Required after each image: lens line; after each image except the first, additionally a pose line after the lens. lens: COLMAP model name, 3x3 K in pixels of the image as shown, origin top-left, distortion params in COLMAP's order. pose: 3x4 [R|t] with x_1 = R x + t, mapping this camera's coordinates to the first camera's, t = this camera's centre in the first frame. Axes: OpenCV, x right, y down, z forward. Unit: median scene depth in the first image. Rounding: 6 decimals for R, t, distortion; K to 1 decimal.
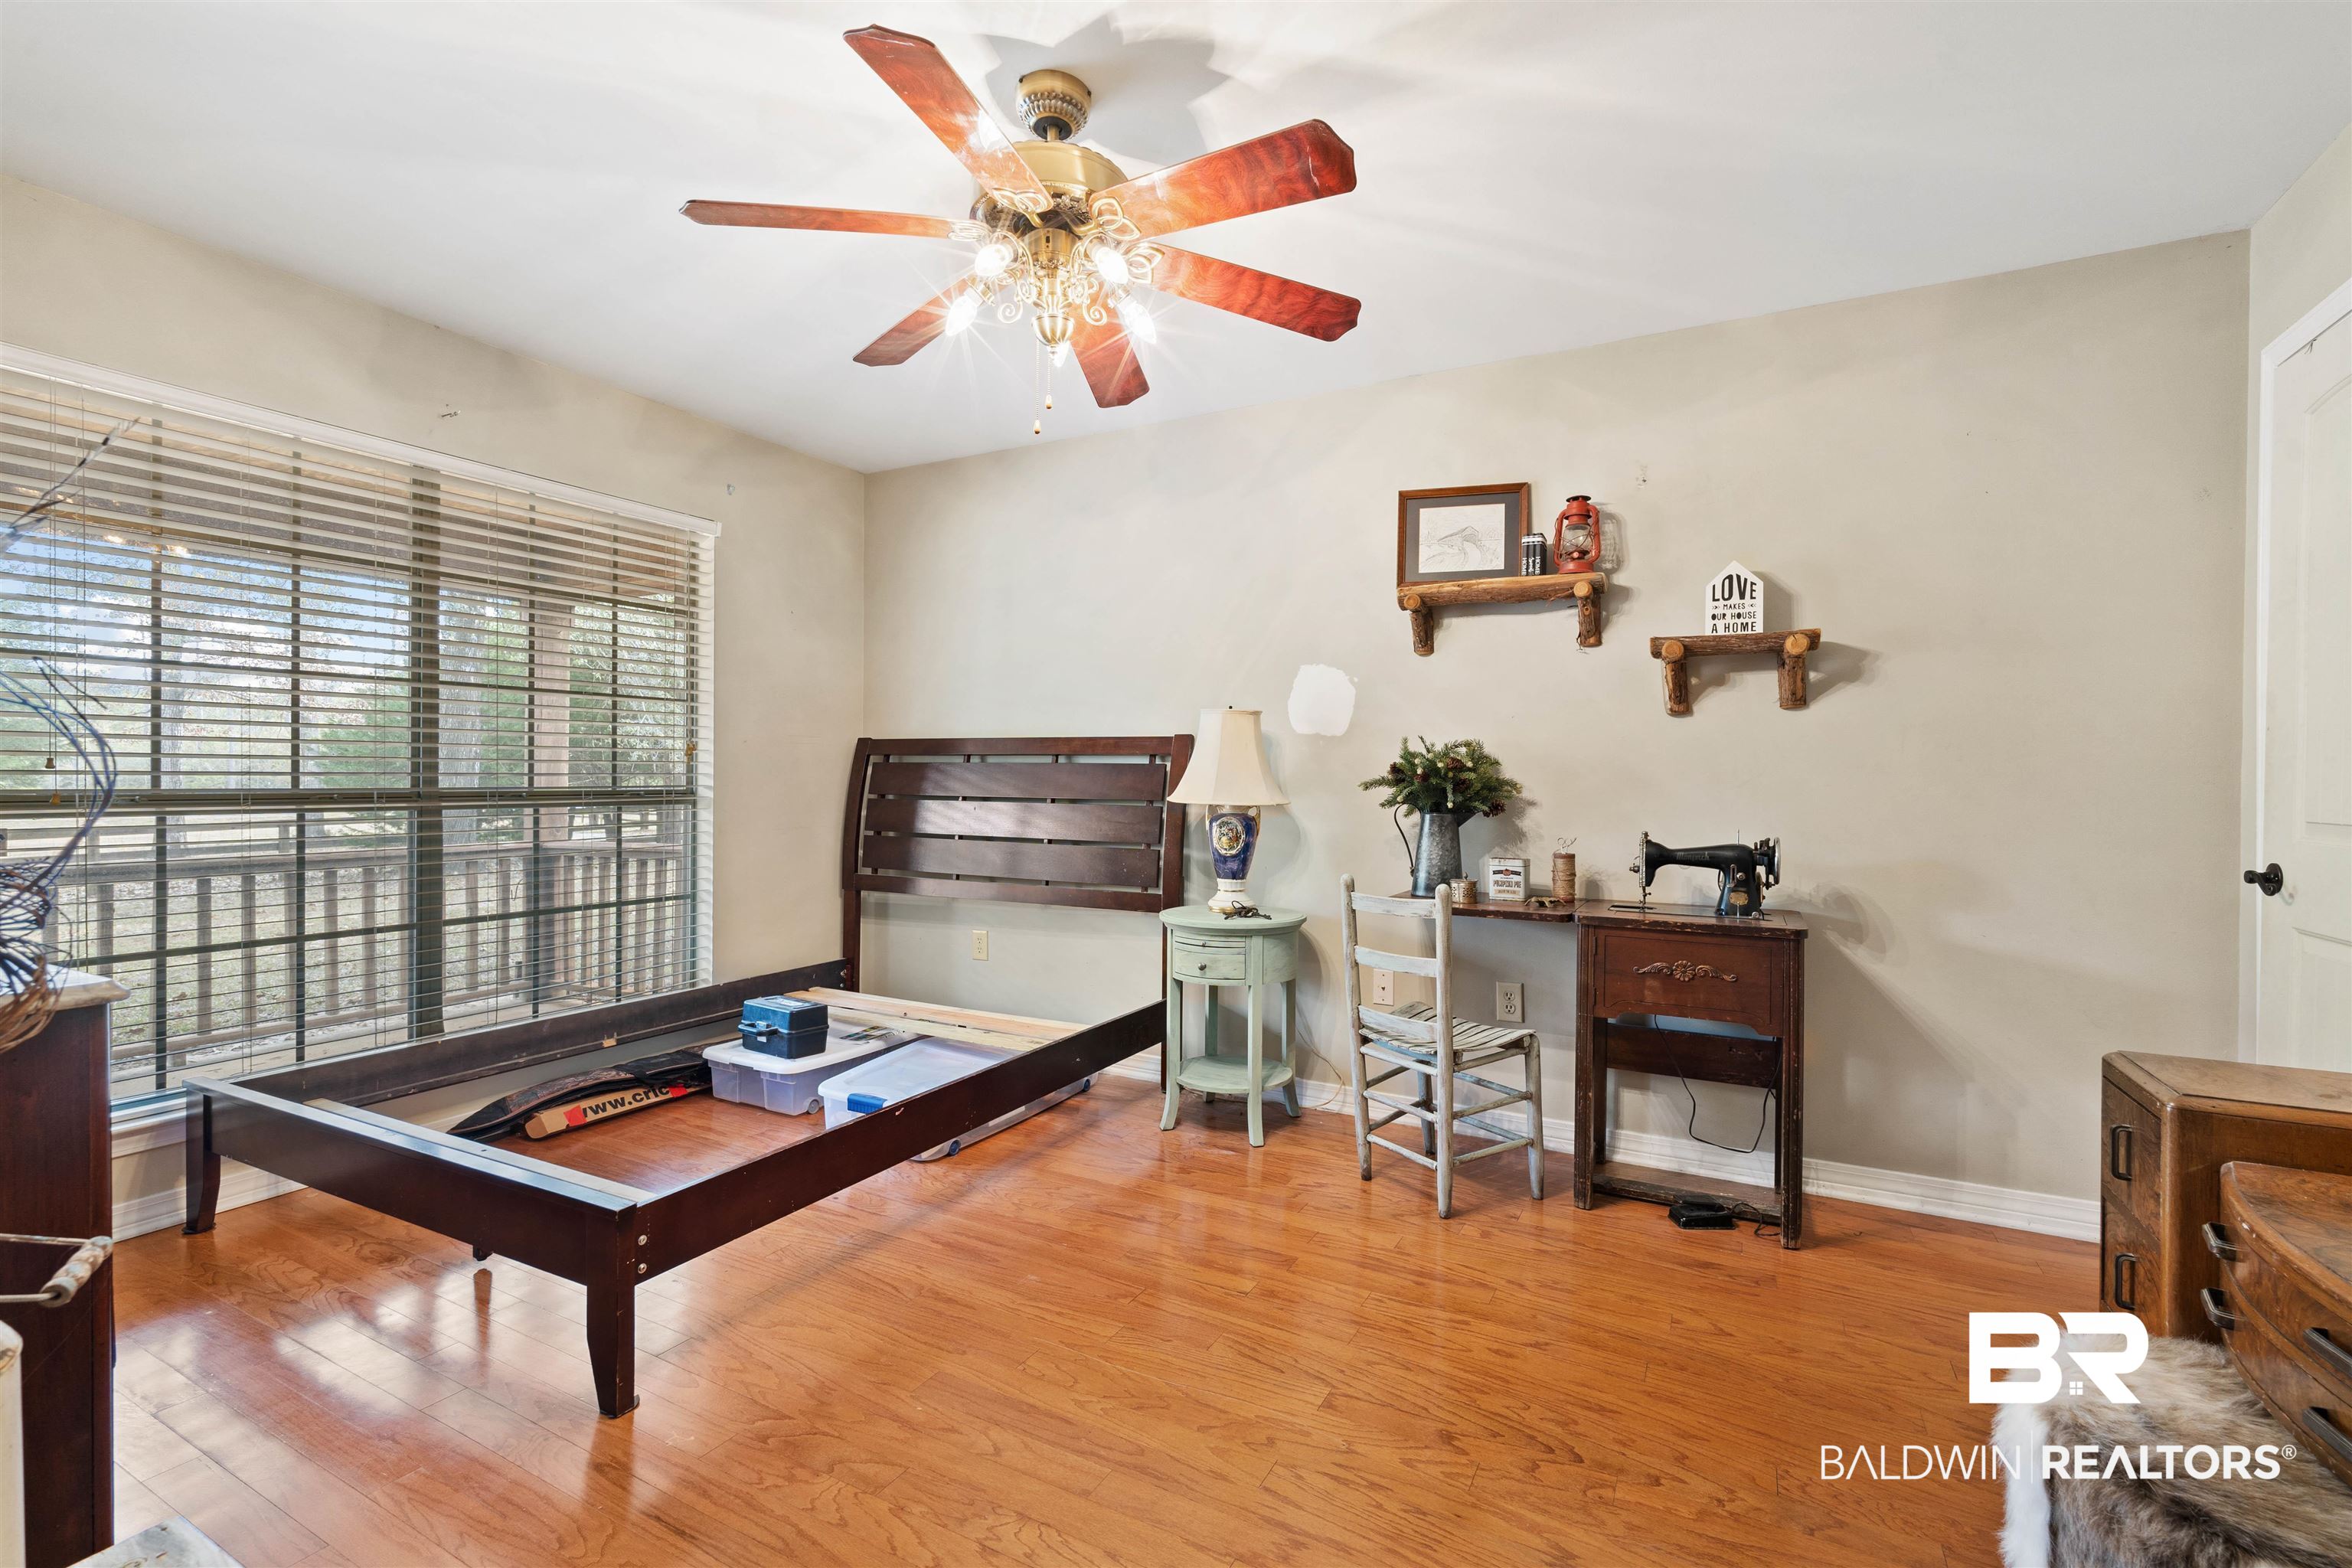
lens RADIAL K [[1037.8, 0, 1192.4], [0, 1037.8, 784.2], [0, 0, 1]] dist [0.010402, 0.000179]
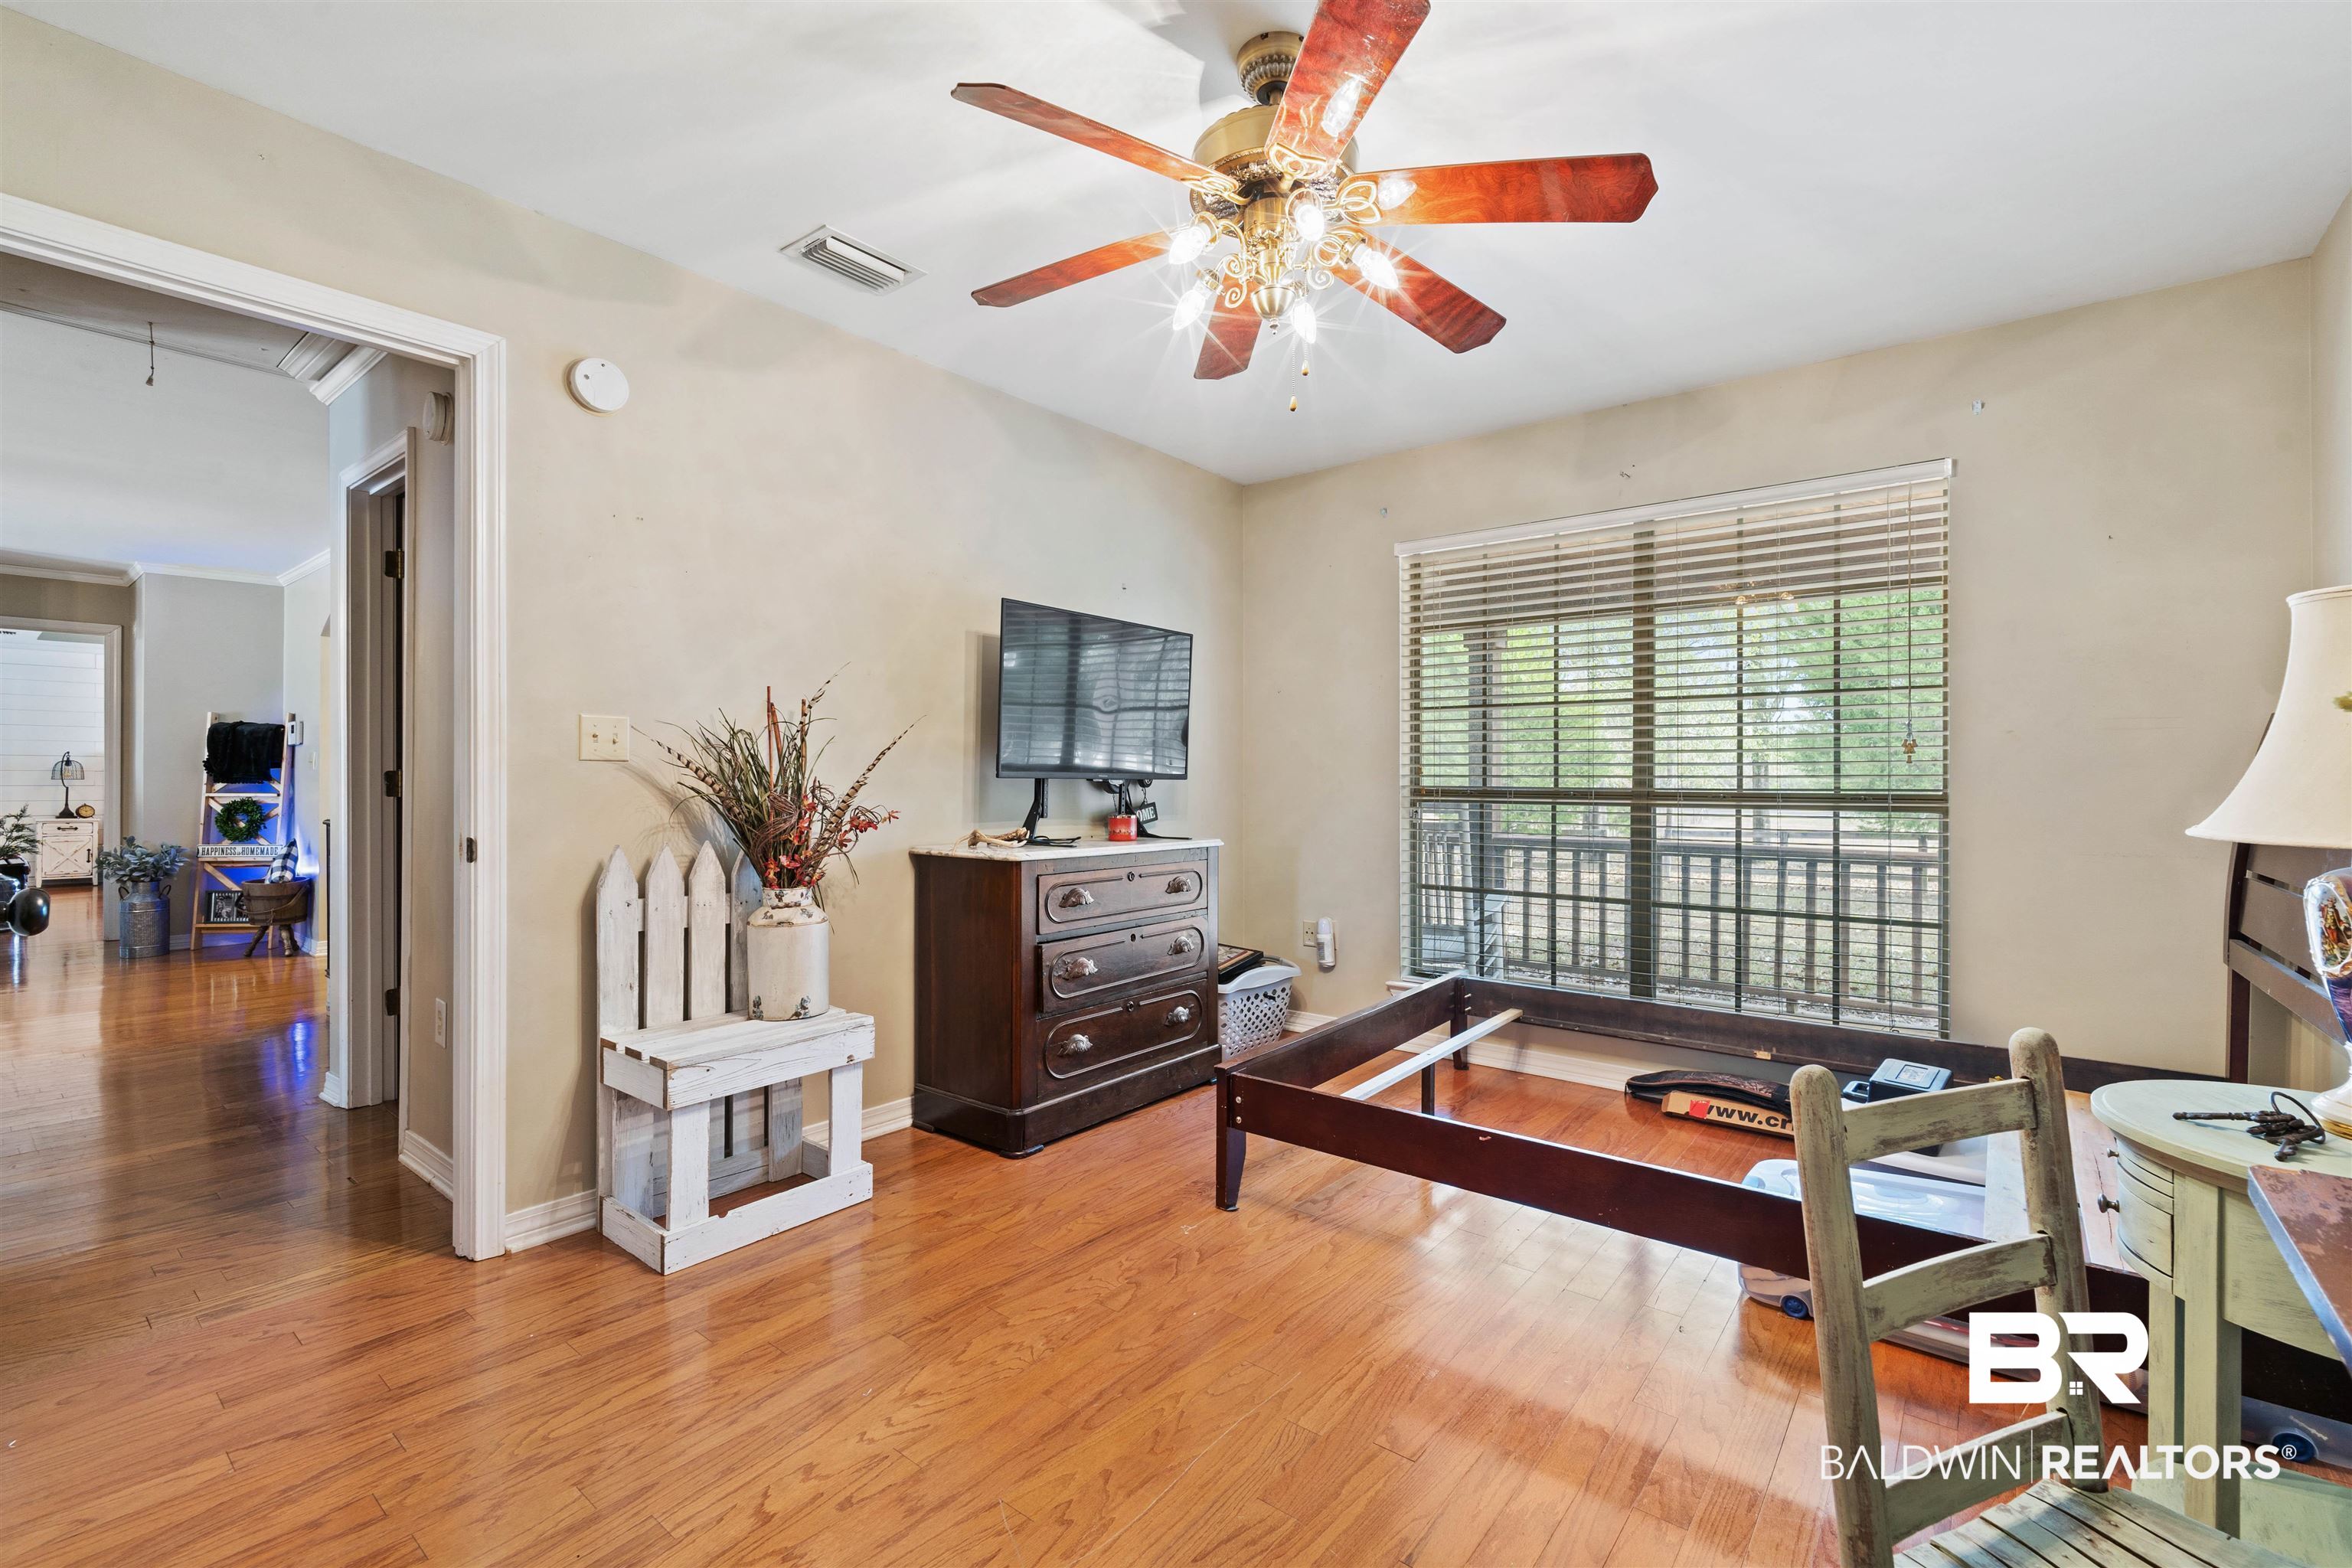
lens RADIAL K [[1037.8, 0, 1191.9], [0, 1037.8, 776.1], [0, 0, 1]] dist [0.010402, 0.000179]
pose [[-0.184198, -0.004136, -0.982880, 0.518474], [-0.010799, 0.999939, -0.002184, -0.002066], [0.982830, 0.010212, -0.184232, 0.701442]]
